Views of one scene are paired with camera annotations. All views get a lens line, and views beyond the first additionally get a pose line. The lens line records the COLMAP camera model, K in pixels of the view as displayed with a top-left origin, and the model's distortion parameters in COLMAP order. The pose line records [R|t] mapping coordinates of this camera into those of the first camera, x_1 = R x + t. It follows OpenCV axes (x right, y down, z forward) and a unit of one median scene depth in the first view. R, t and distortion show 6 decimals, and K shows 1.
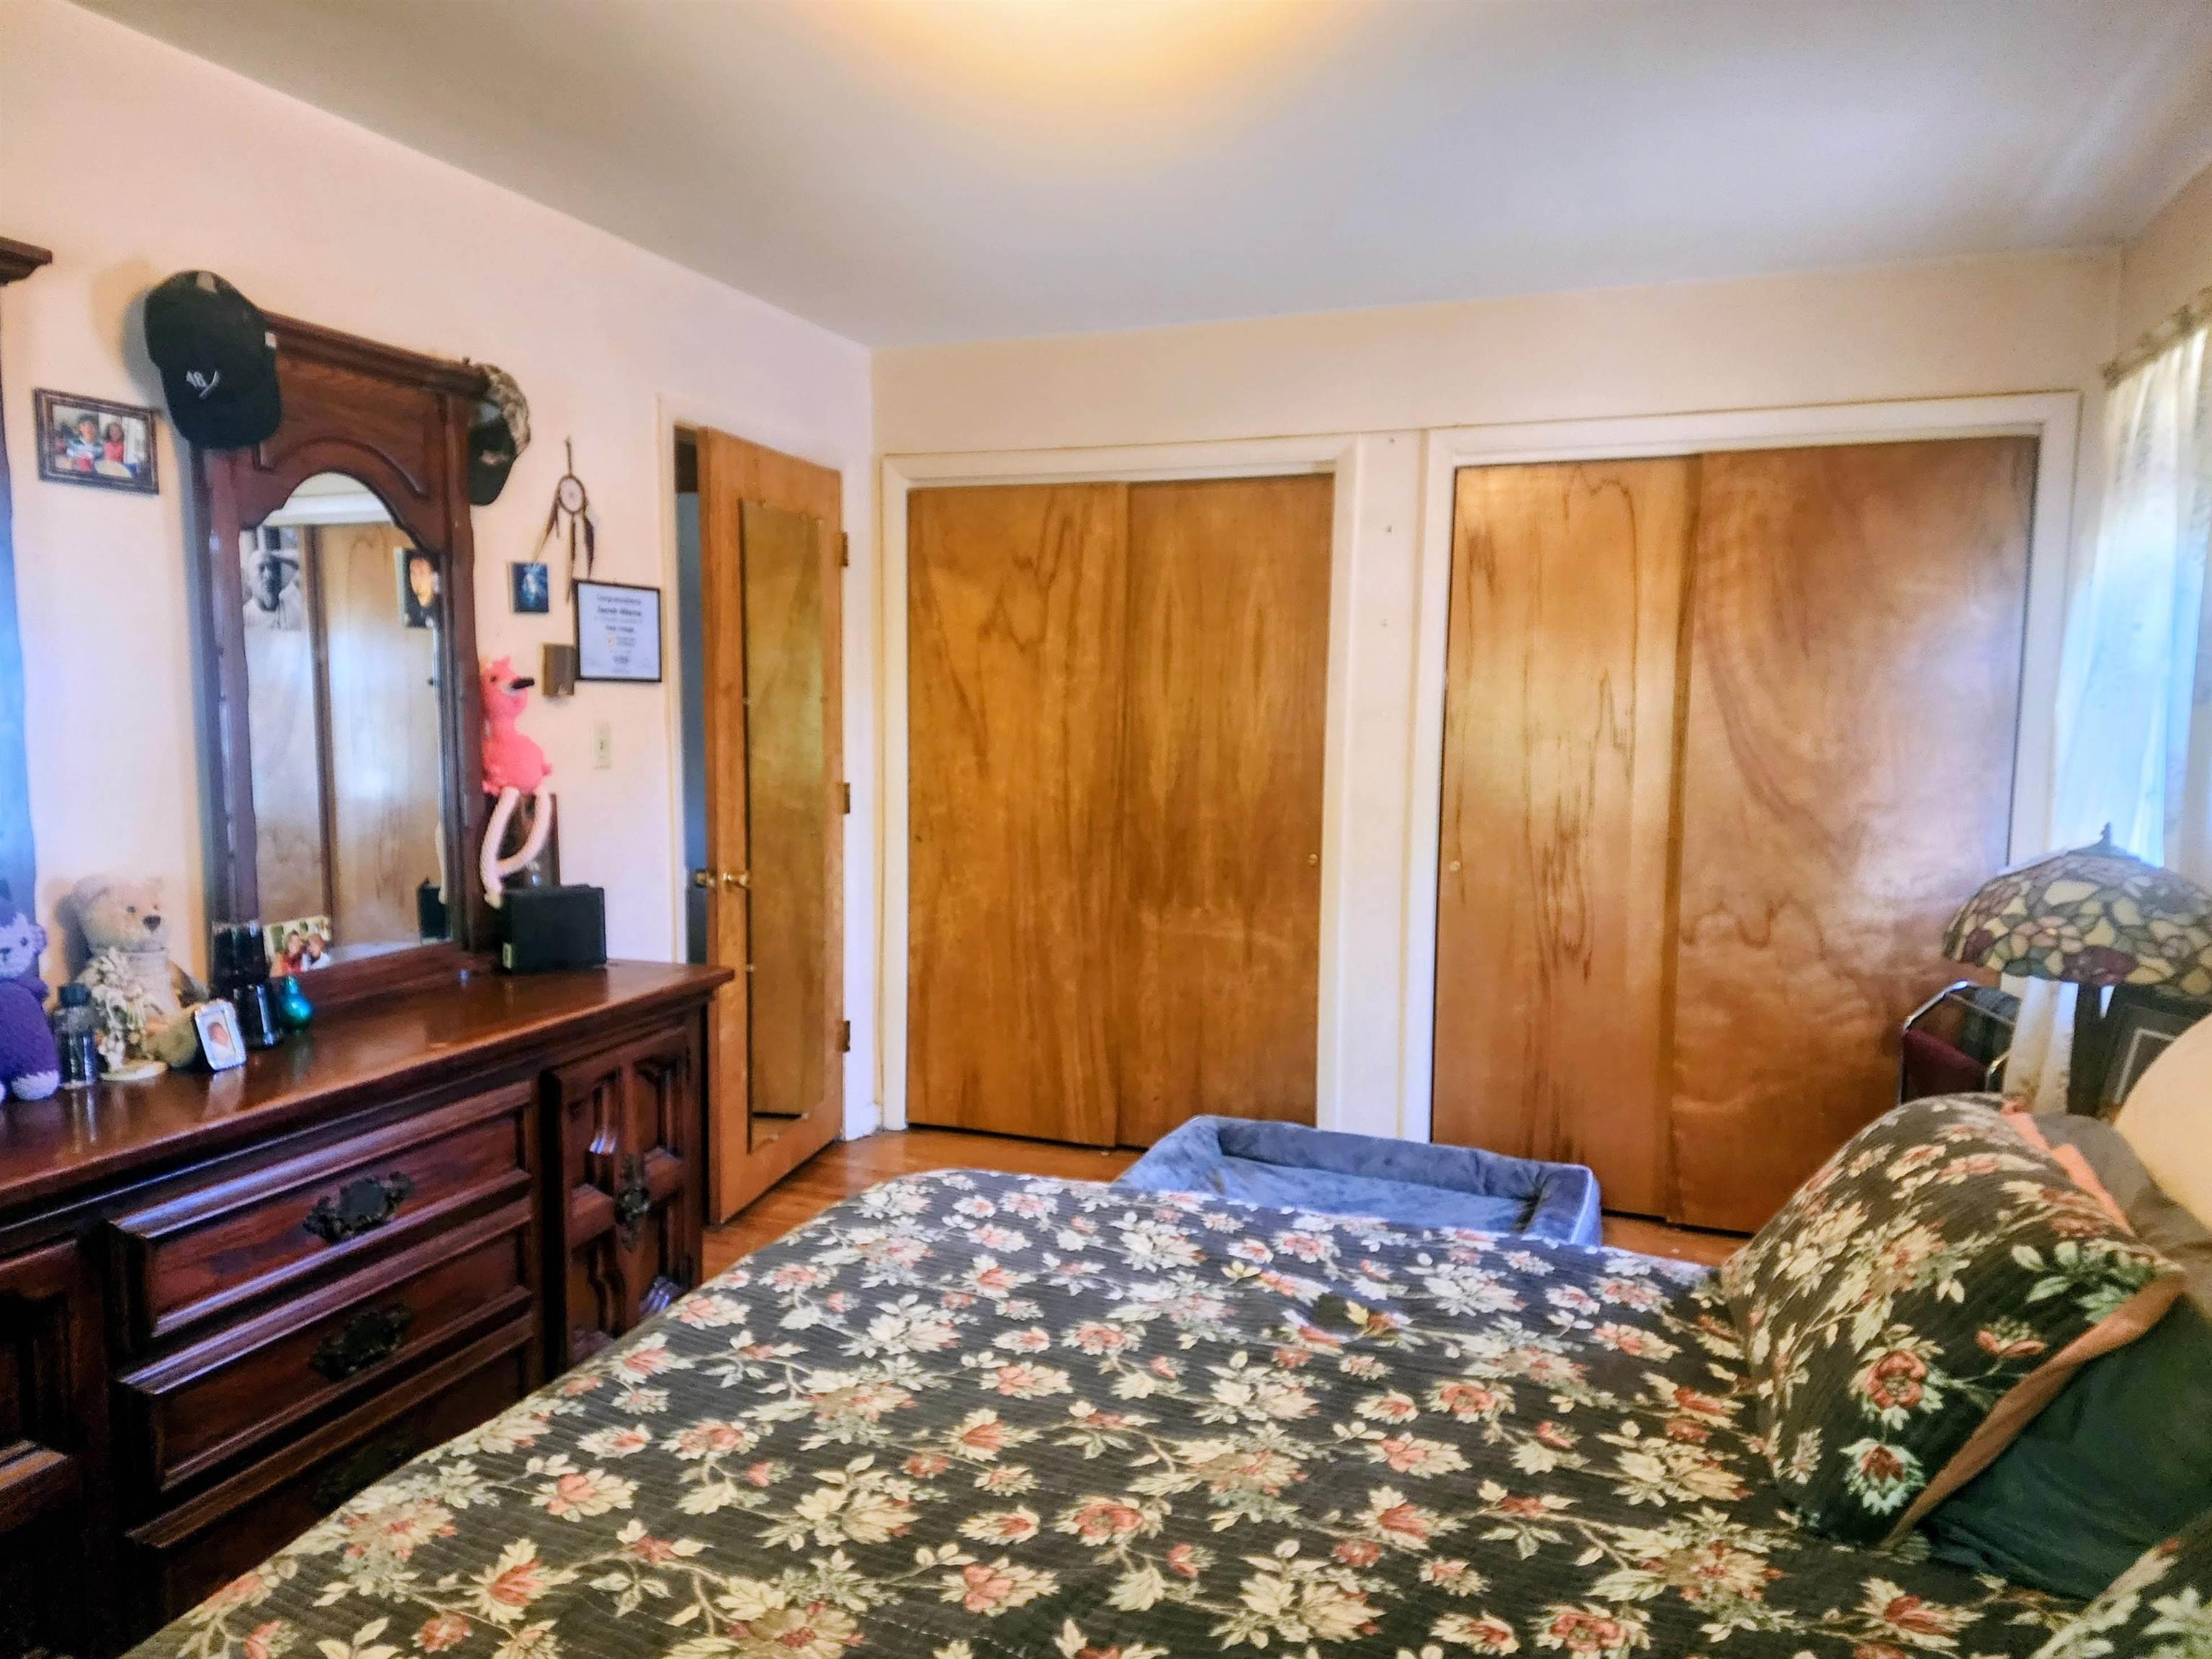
lens RADIAL K [[1473.0, 0, 1106.0], [0, 1473.0, 829.5], [0, 0, 1]] dist [0.052973, -0.001148]
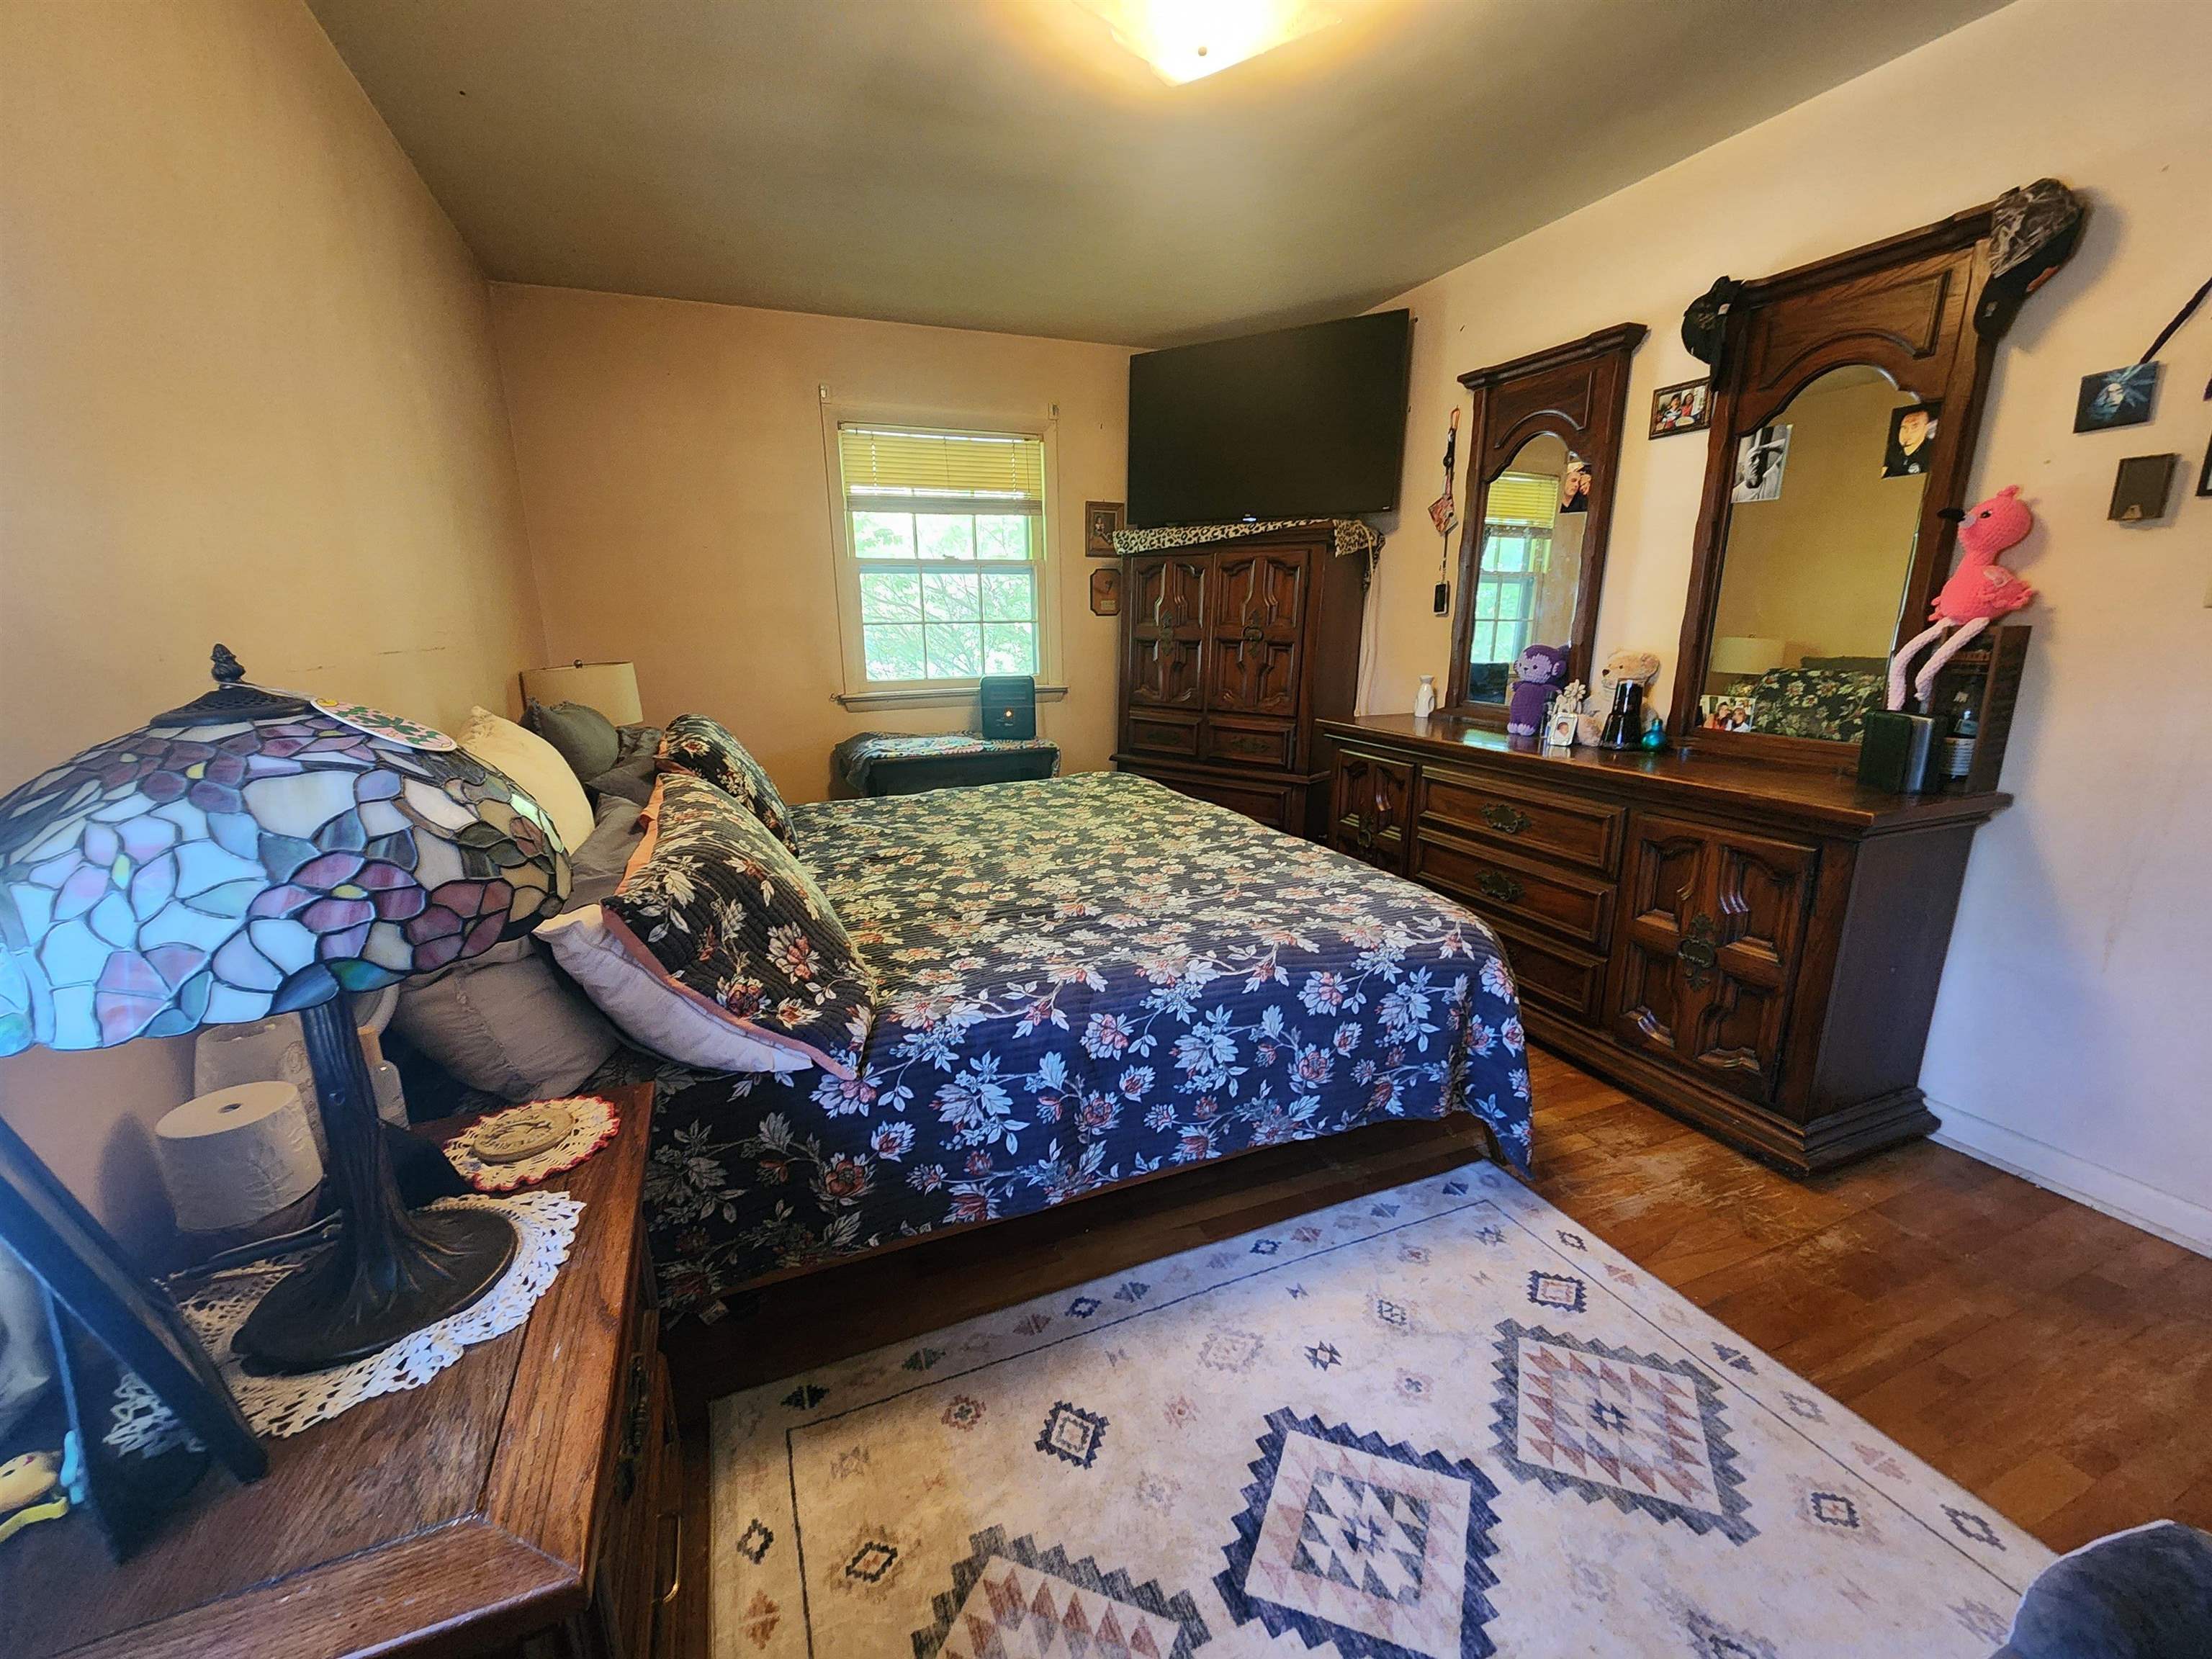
lens RADIAL K [[910.4, 0, 1100.1], [0, 910.4, 842.2], [0, 0, 1]] dist [0.001223, 0.000134]
pose [[-0.741033, 0.165654, -0.650714, 0.676883], [-0.058002, 0.949677, 0.307815, -0.056552], [0.668959, 0.265844, -0.694133, 1.467015]]
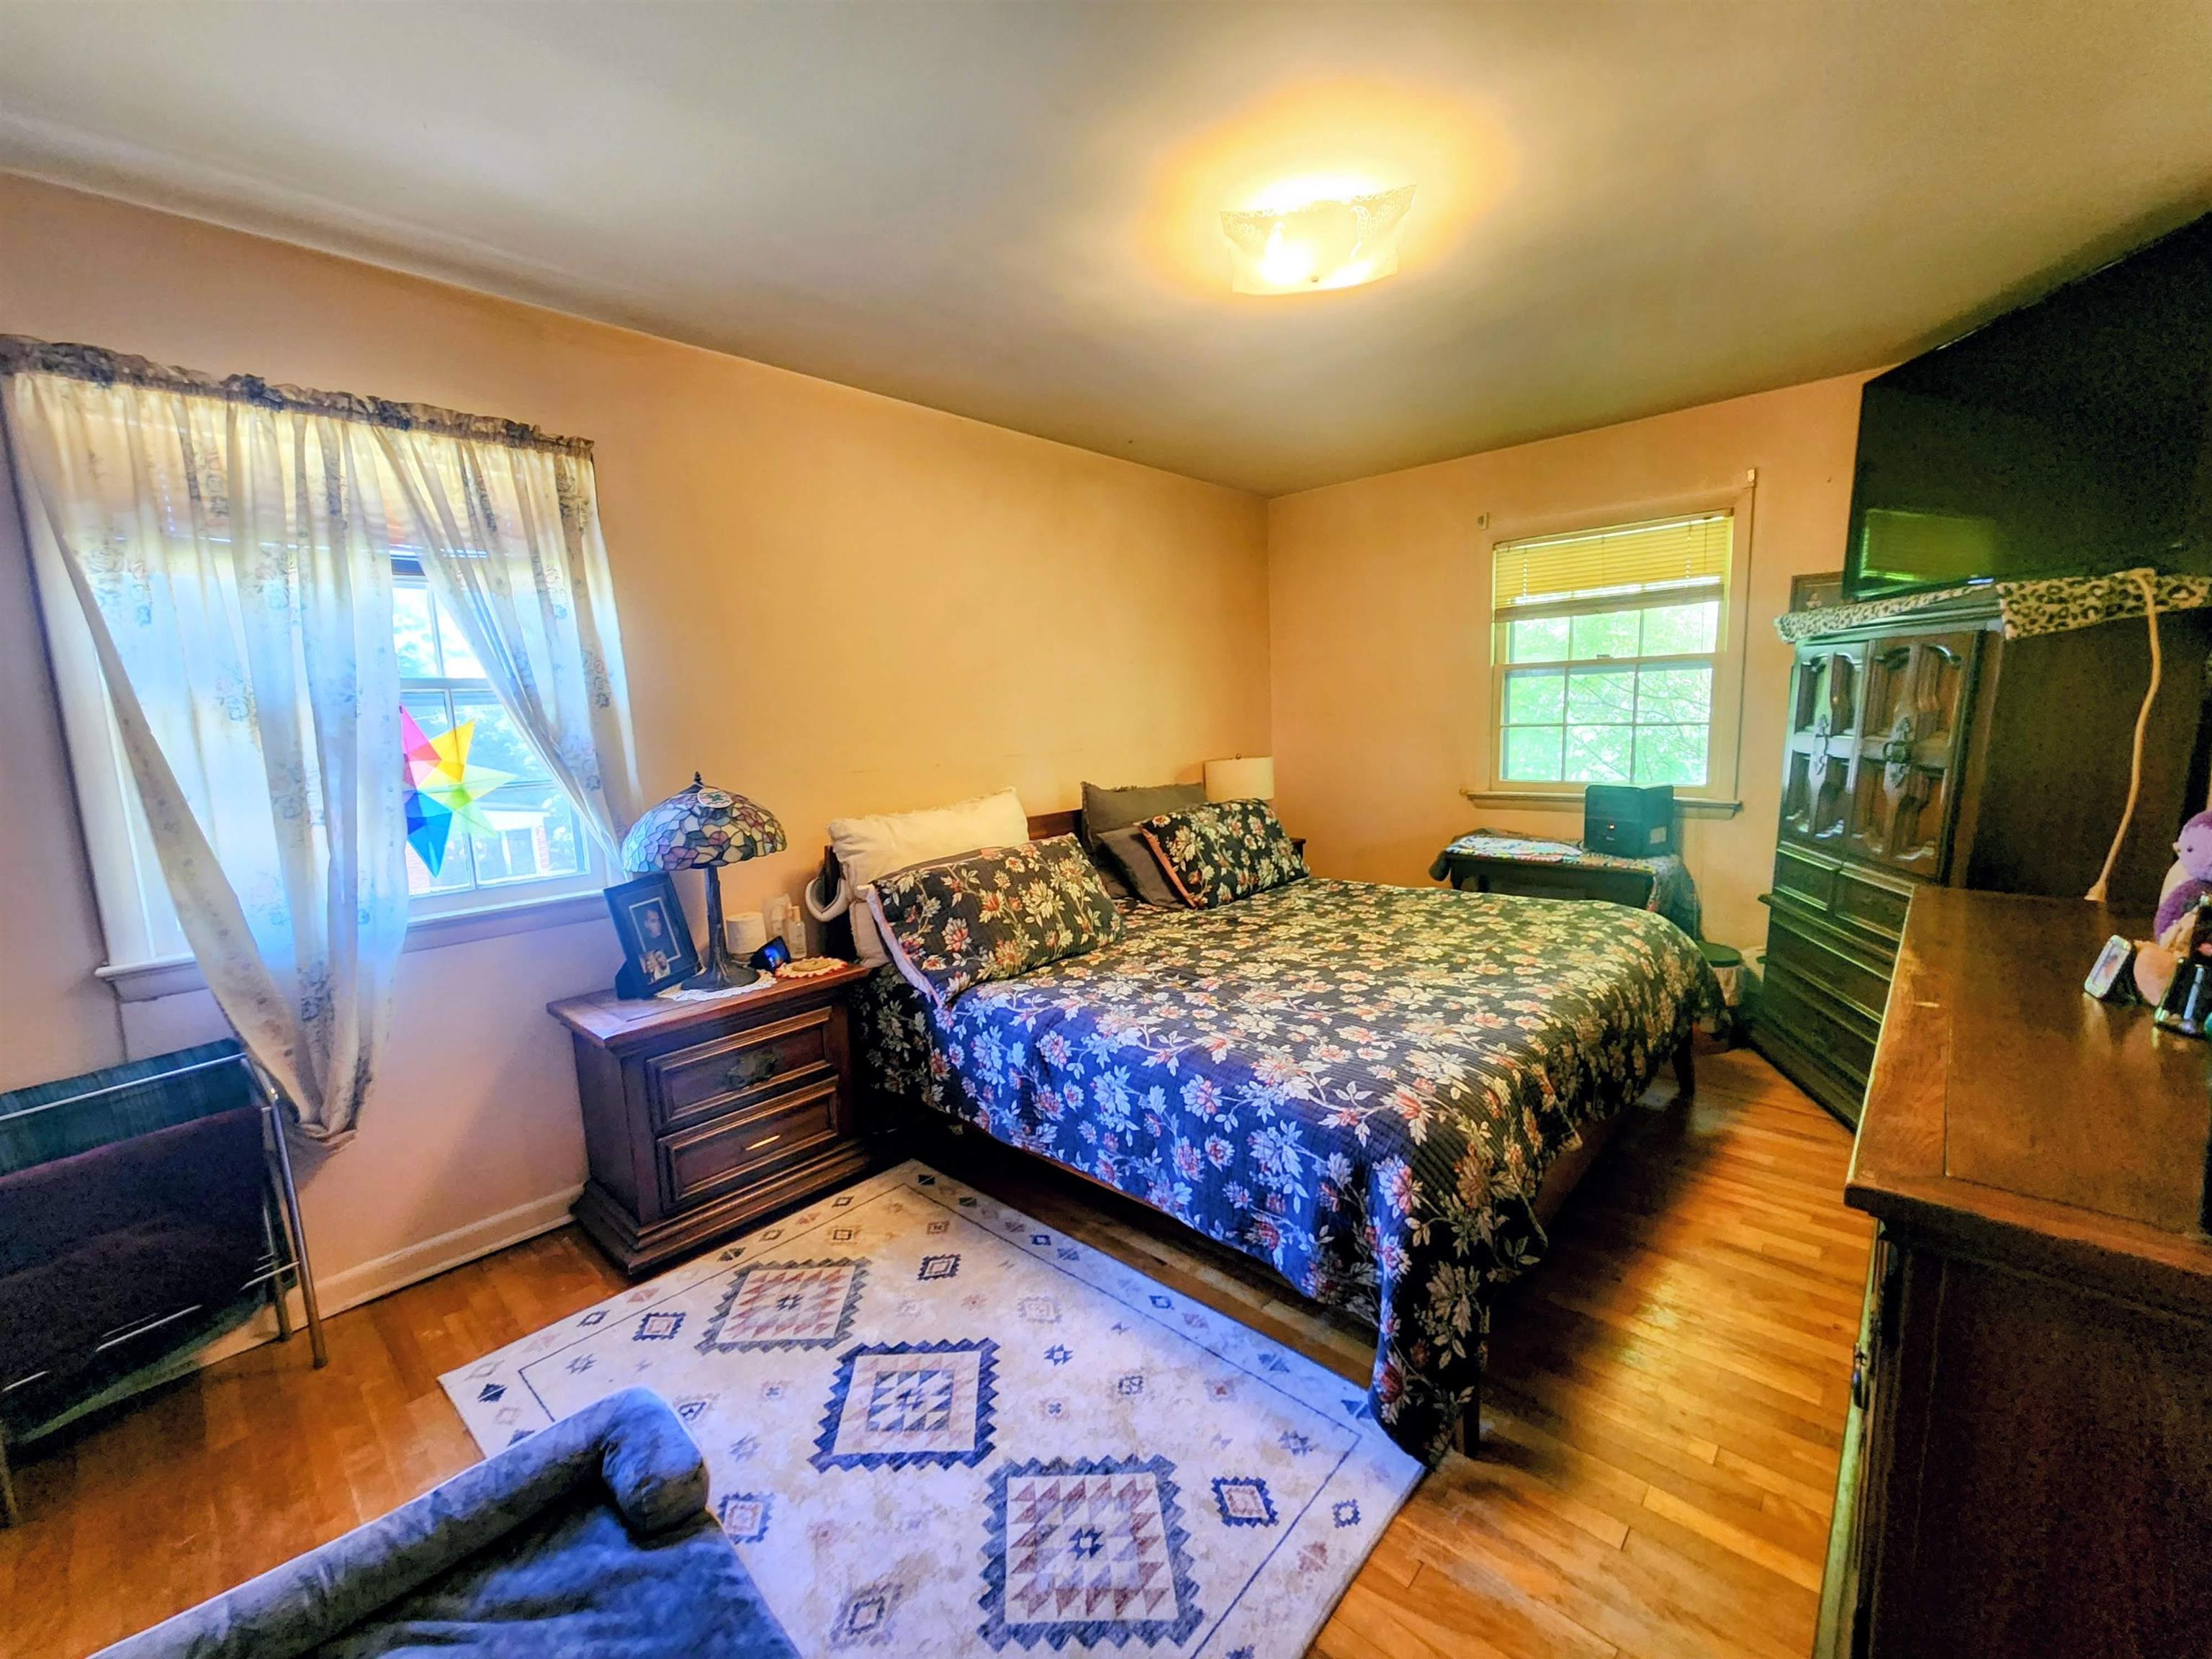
lens RADIAL K [[910.4, 0, 1100.1], [0, 910.4, 842.2], [0, 0, 1]] dist [0.001223, 0.000134]
pose [[-0.918680, -0.032229, 0.393685, -0.185978], [0.066758, 0.969661, 0.235163, -0.147961], [-0.389320, 0.242321, -0.888657, 1.829887]]
